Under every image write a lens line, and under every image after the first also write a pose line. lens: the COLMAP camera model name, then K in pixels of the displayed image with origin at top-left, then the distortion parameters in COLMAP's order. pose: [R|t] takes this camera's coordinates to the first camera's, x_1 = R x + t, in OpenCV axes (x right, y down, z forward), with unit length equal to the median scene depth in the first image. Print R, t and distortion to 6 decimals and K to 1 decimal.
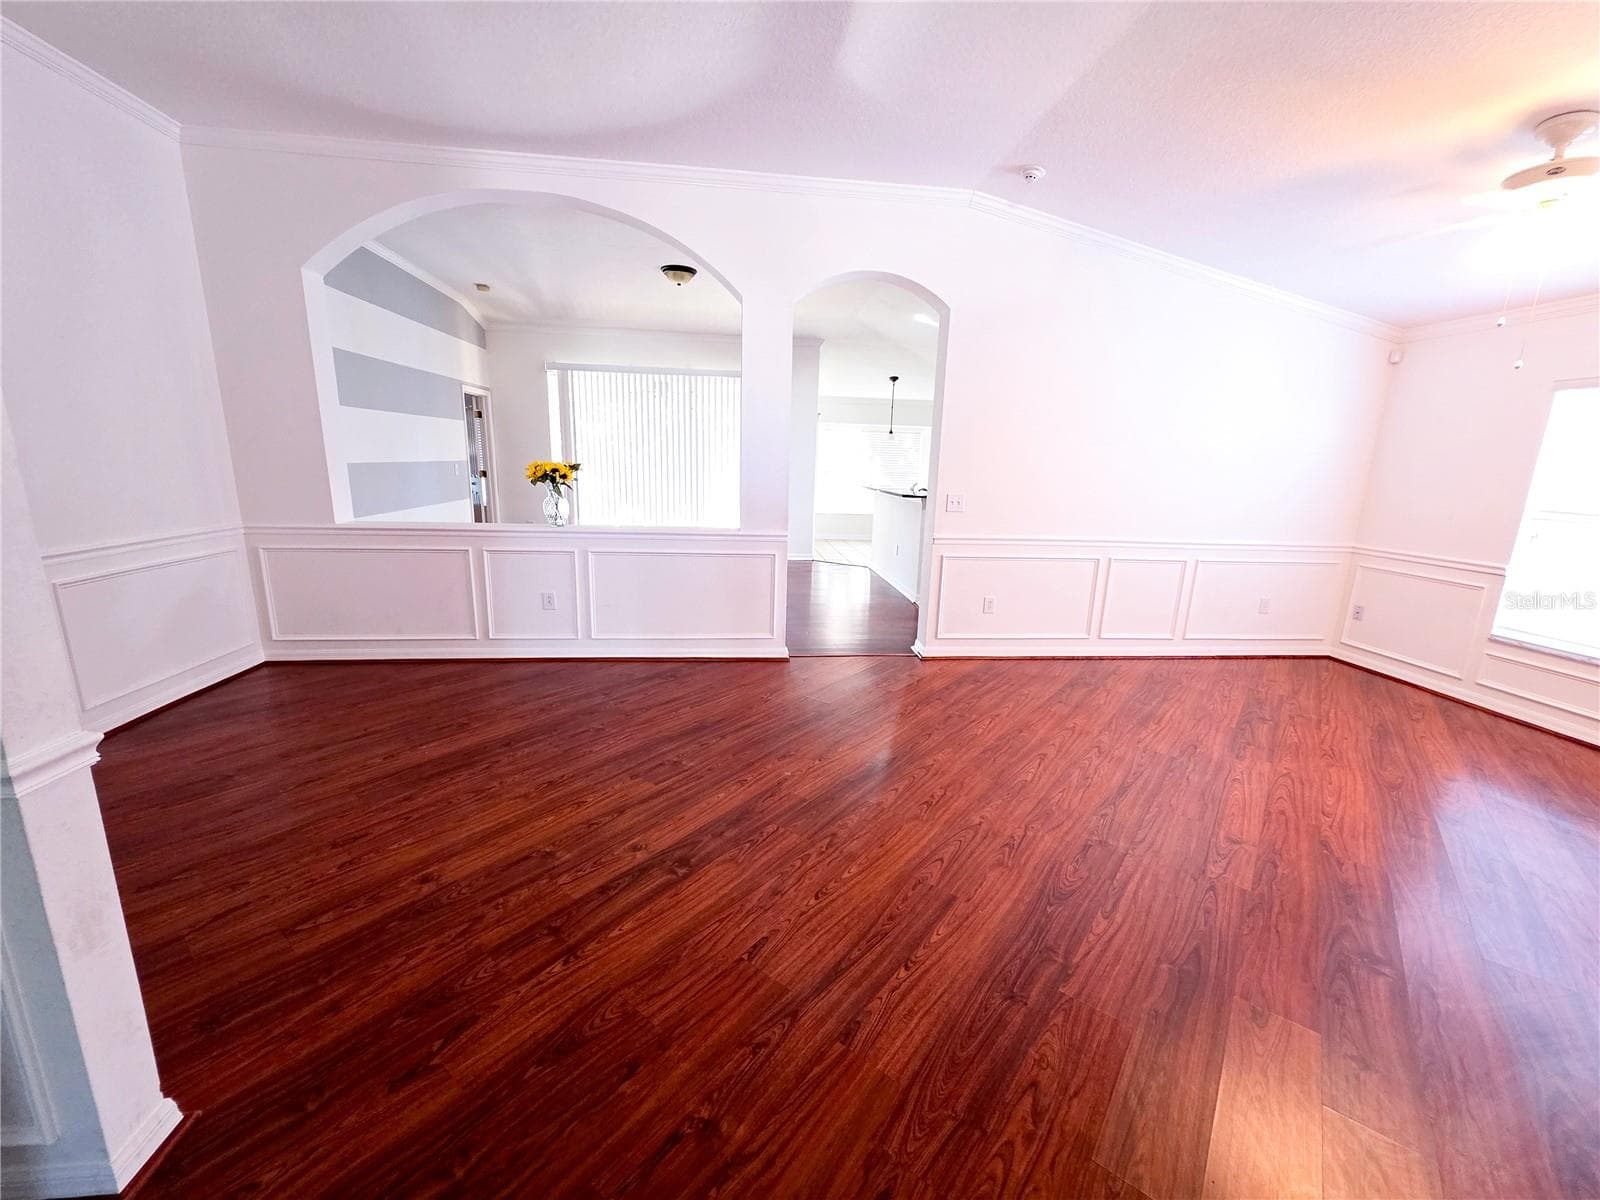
lens RADIAL K [[643.3, 0, 800.0], [0, 643.3, 600.0], [0, 0, 1]] dist [0.014338, 0.000052]
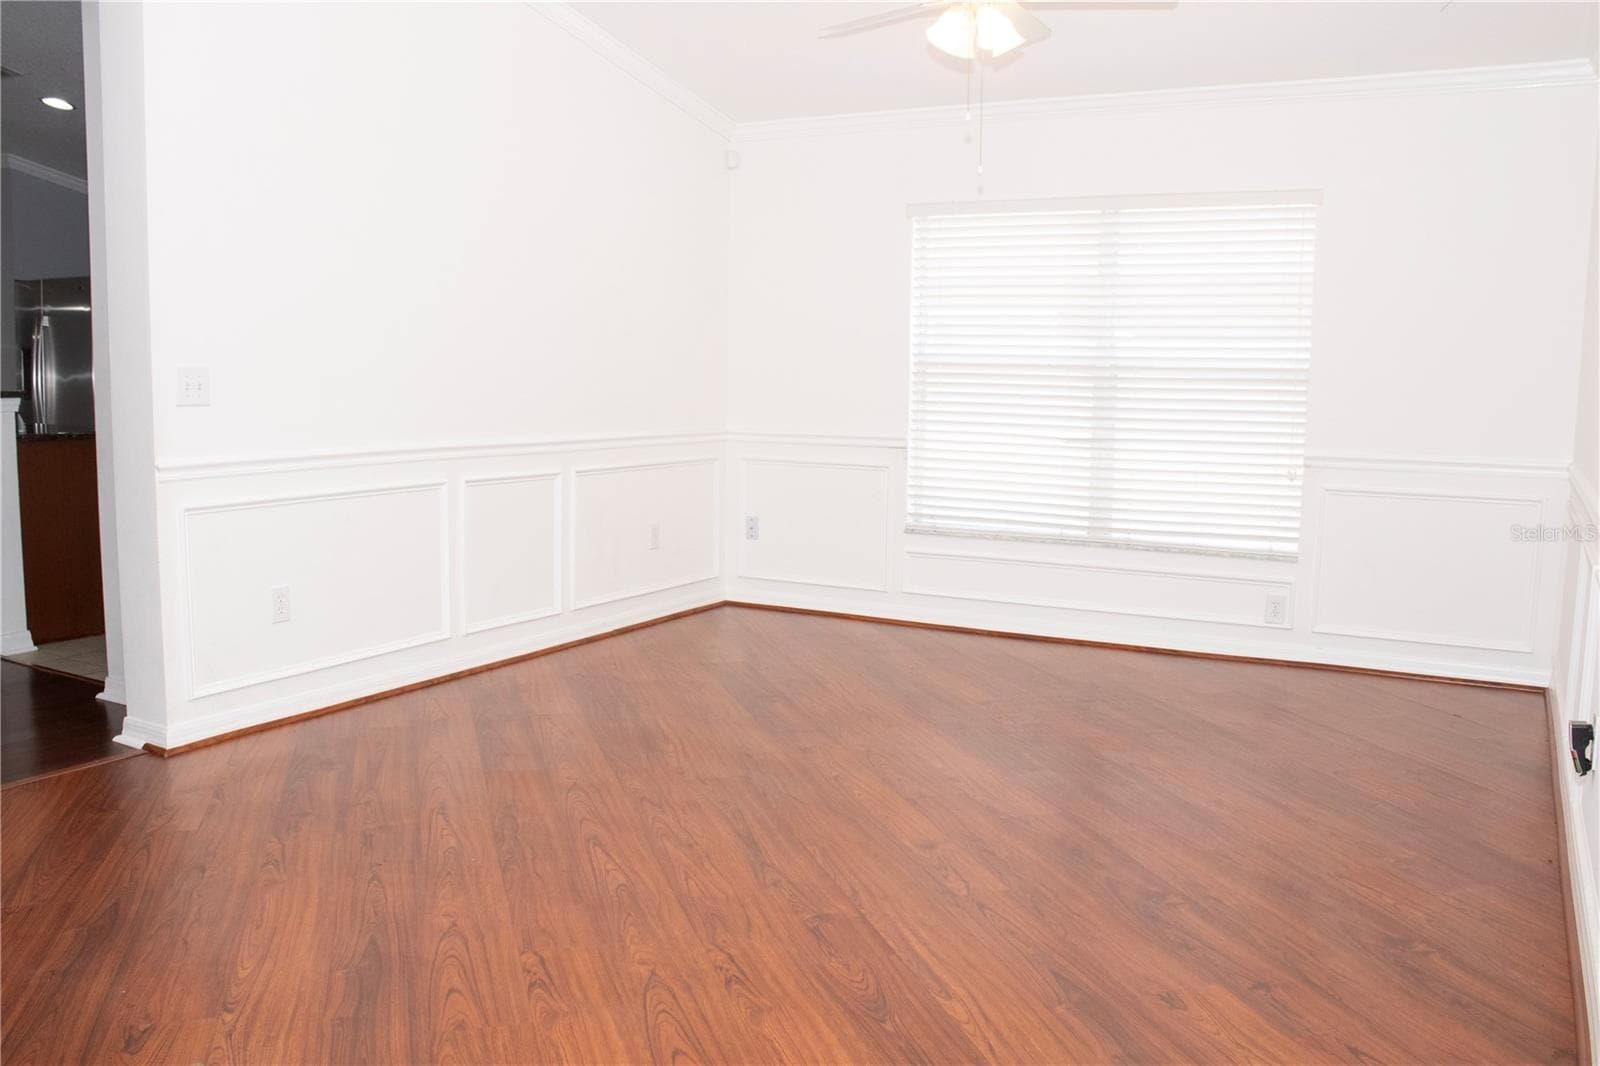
lens RADIAL K [[1341.3, 0, 800.0], [0, 1341.3, 533.0], [0, 0, 1]] dist [-0.168707, 0.000981]
pose [[0.581710, -0.123347, 0.803990, -0.376952], [0.184558, 0.982671, 0.017227, 0.016597], [-0.792182, 0.138362, 0.594394, 0.238376]]
